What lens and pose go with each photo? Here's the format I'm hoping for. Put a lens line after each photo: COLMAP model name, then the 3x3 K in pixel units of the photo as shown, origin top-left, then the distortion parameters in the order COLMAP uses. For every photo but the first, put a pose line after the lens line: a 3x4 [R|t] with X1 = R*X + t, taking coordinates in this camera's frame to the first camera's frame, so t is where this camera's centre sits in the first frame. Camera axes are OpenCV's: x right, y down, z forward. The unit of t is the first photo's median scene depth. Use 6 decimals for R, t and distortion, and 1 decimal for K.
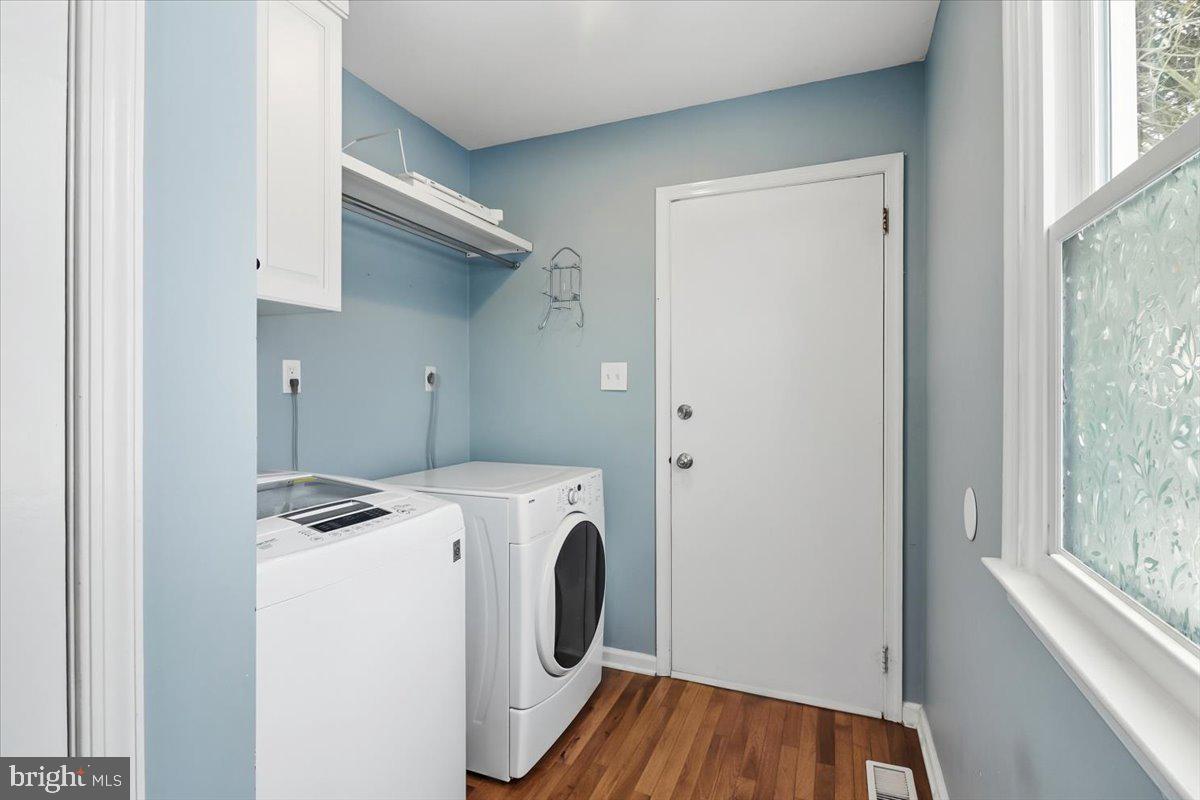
lens RADIAL K [[563.6, 0, 595.5], [0, 563.6, 392.1], [0, 0, 1]] dist [0.020712, -0.014756]
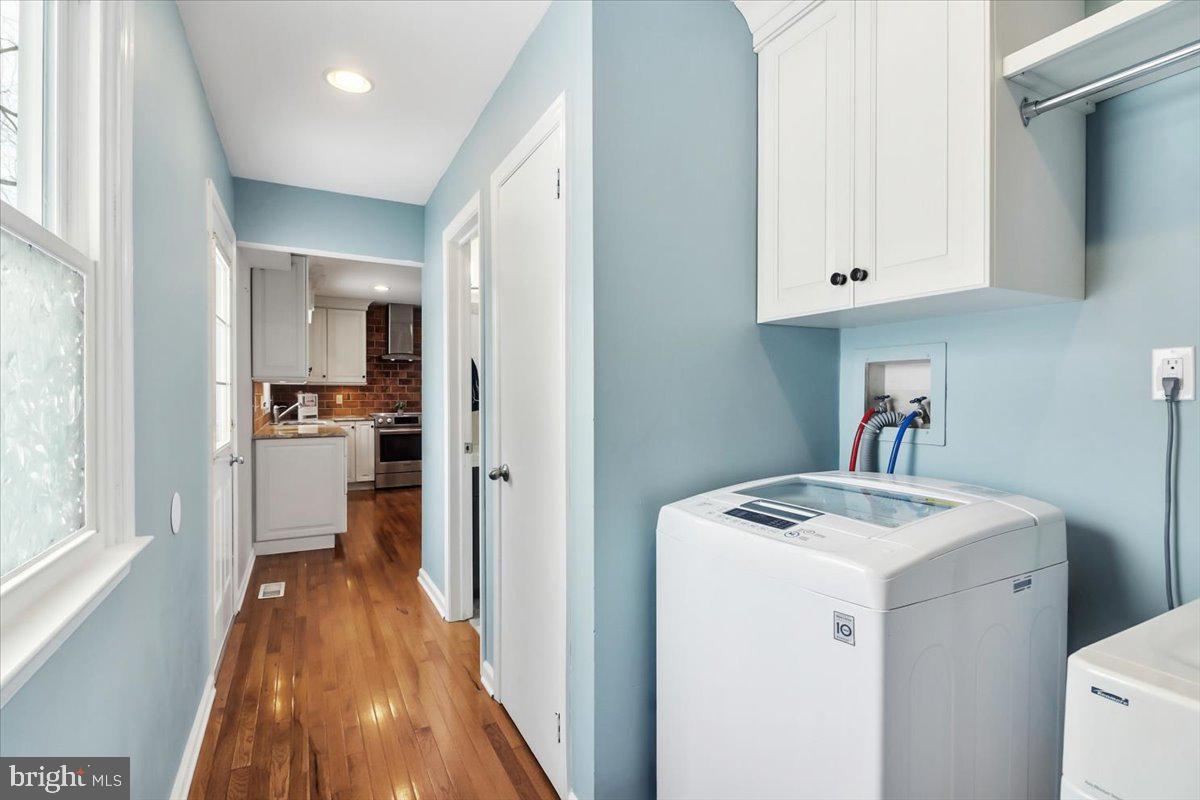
lens RADIAL K [[563.6, 0, 595.5], [0, 563.6, 392.1], [0, 0, 1]] dist [0.020712, -0.014756]
pose [[-0.628986, -0.001616, -0.777415, 0.363541], [-0.003765, 0.999992, 0.000968, -0.005395], [0.777407, 0.003536, -0.628988, 0.902285]]
